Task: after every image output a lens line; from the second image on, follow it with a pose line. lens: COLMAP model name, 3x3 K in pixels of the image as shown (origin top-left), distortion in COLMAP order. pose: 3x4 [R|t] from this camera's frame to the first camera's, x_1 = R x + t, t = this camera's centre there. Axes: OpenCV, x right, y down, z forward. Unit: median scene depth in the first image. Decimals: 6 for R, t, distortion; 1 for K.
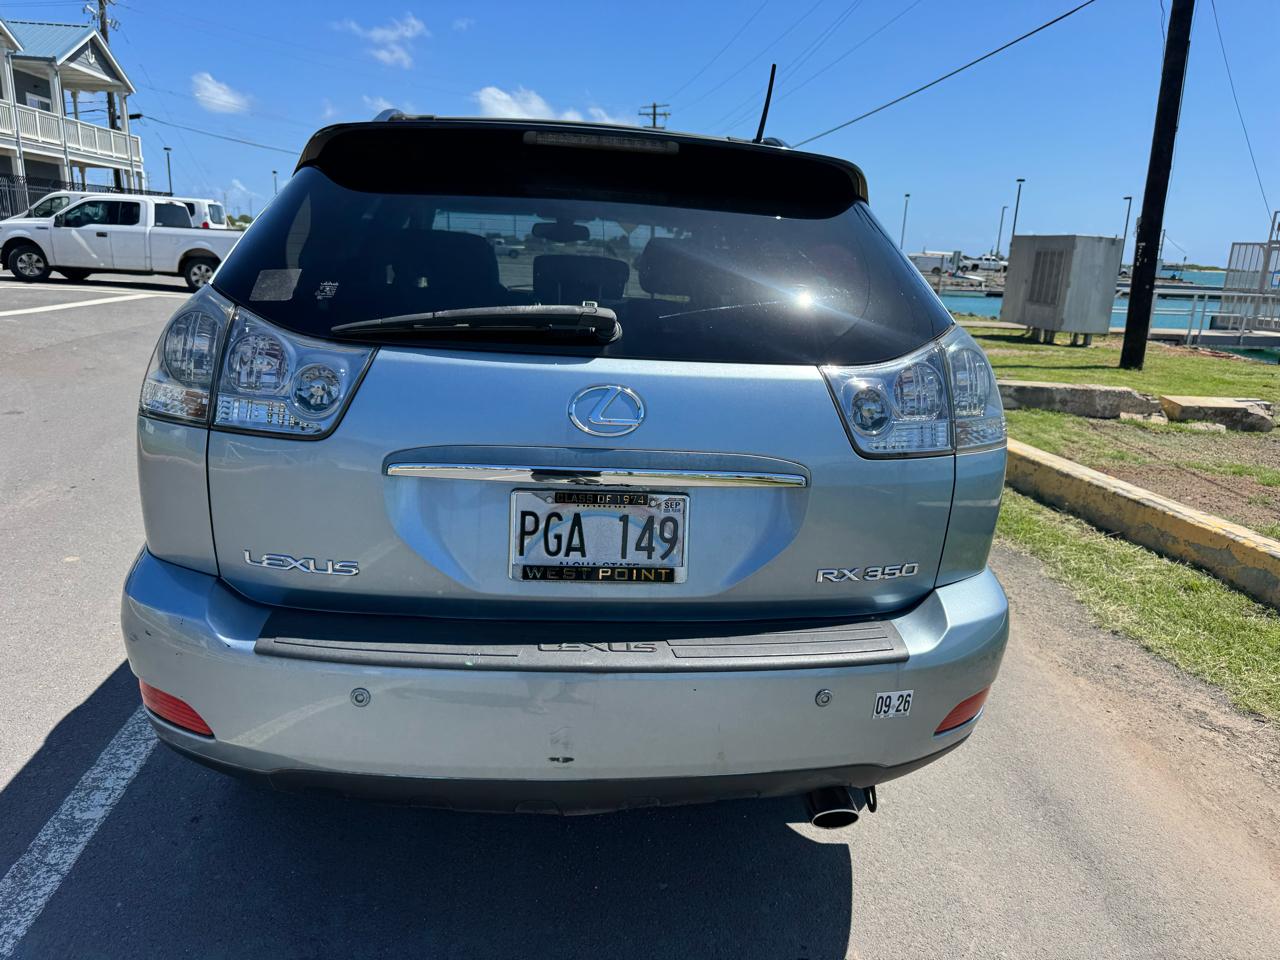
lens RADIAL K [[929.6, 0, 640.8], [0, 929.6, 484.6], [0, 0, 1]] dist [0.009845, -0.013716]
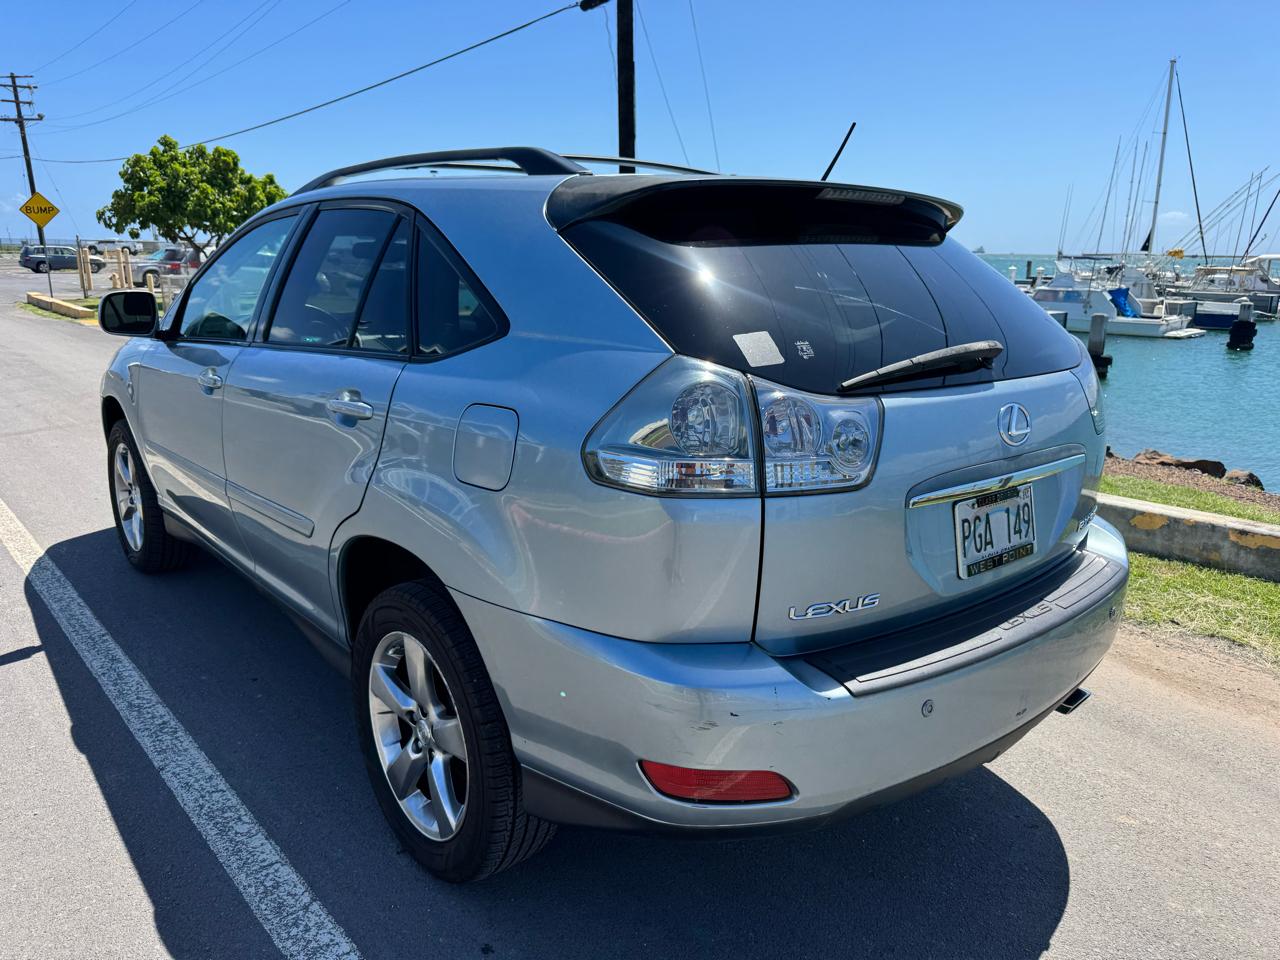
lens RADIAL K [[929.6, 0, 640.8], [0, 929.6, 484.6], [0, 0, 1]] dist [0.009845, -0.013716]
pose [[0.825285, -0.166422, 0.539638, -1.079767], [0.160051, 0.985338, 0.059104, -0.148504], [-0.541562, 0.037592, 0.839820, 0.229062]]
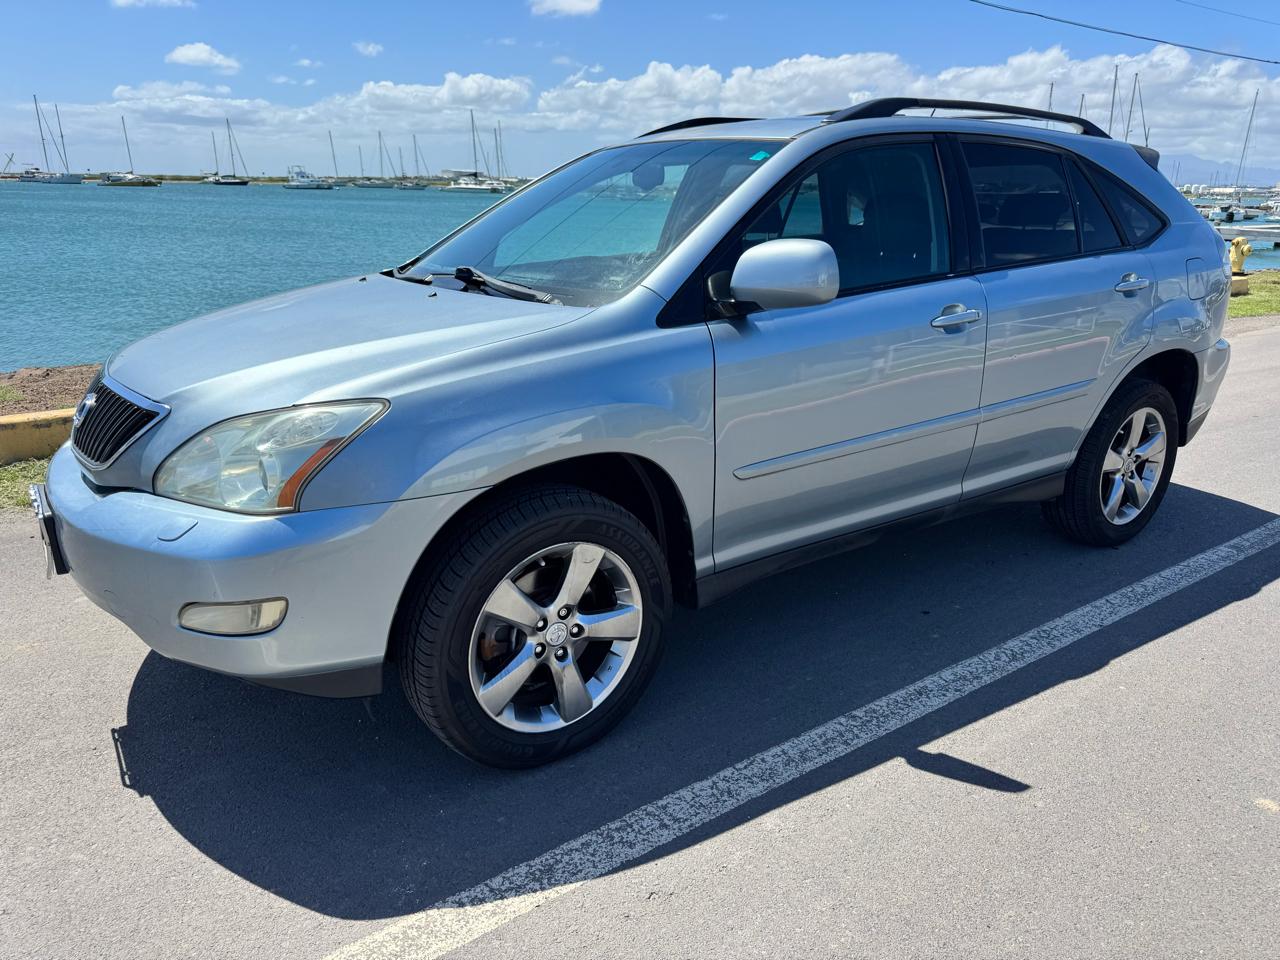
lens RADIAL K [[925.0, 0, 640.0], [0, 925.0, 480.0], [0, 0, 1]] dist [0.022693, -0.014532]
pose [[-0.502536, -0.305136, 0.808919, -2.012512], [0.179330, 0.878507, 0.442793, -1.037630], [-0.845753, 0.367582, -0.386761, 3.700998]]
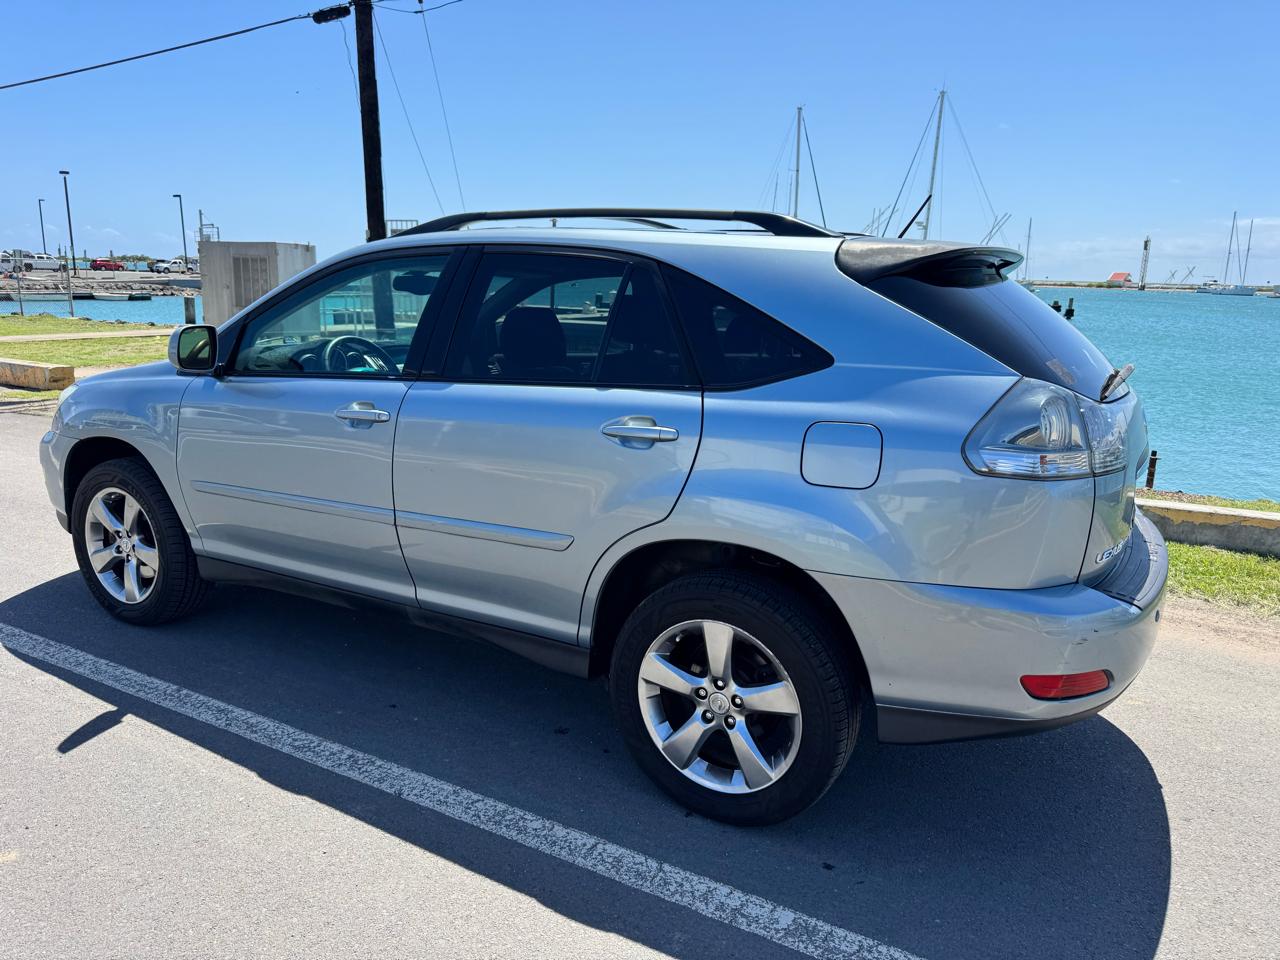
lens RADIAL K [[929.6, 0, 640.8], [0, 929.6, 484.6], [0, 0, 1]] dist [0.009845, -0.013716]
pose [[0.579292, -0.206301, 0.788581, -1.972201], [0.201672, 0.973639, 0.106566, -0.336353], [-0.789778, 0.097302, 0.605626, 0.686049]]
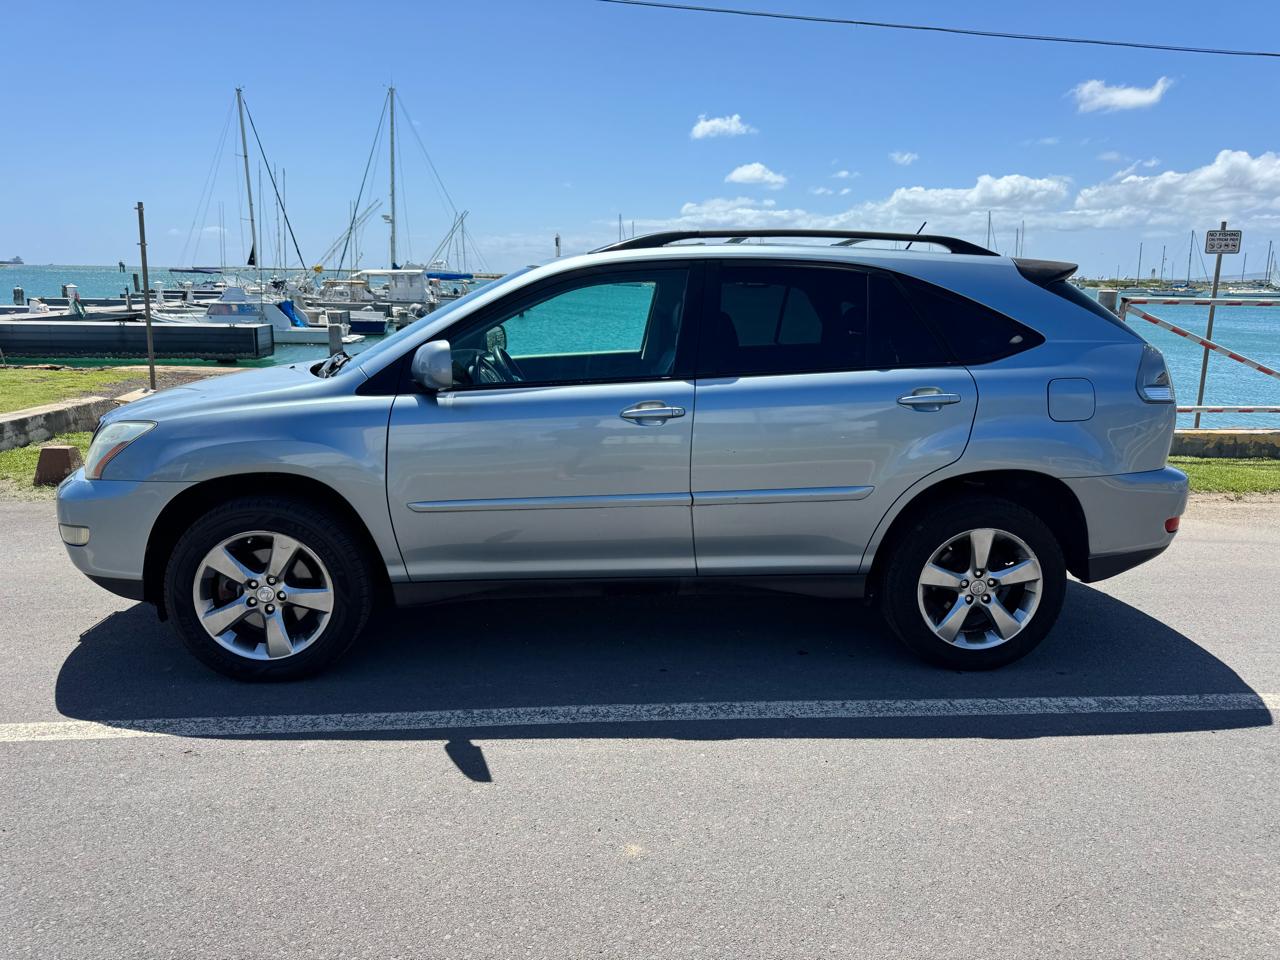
lens RADIAL K [[929.6, 0, 640.8], [0, 929.6, 484.6], [0, 0, 1]] dist [0.009845, -0.013716]
pose [[0.021797, -0.255927, 0.966450, -2.883651], [0.231006, 0.941810, 0.244192, -0.765850], [-0.972708, 0.217934, 0.079649, 2.221066]]
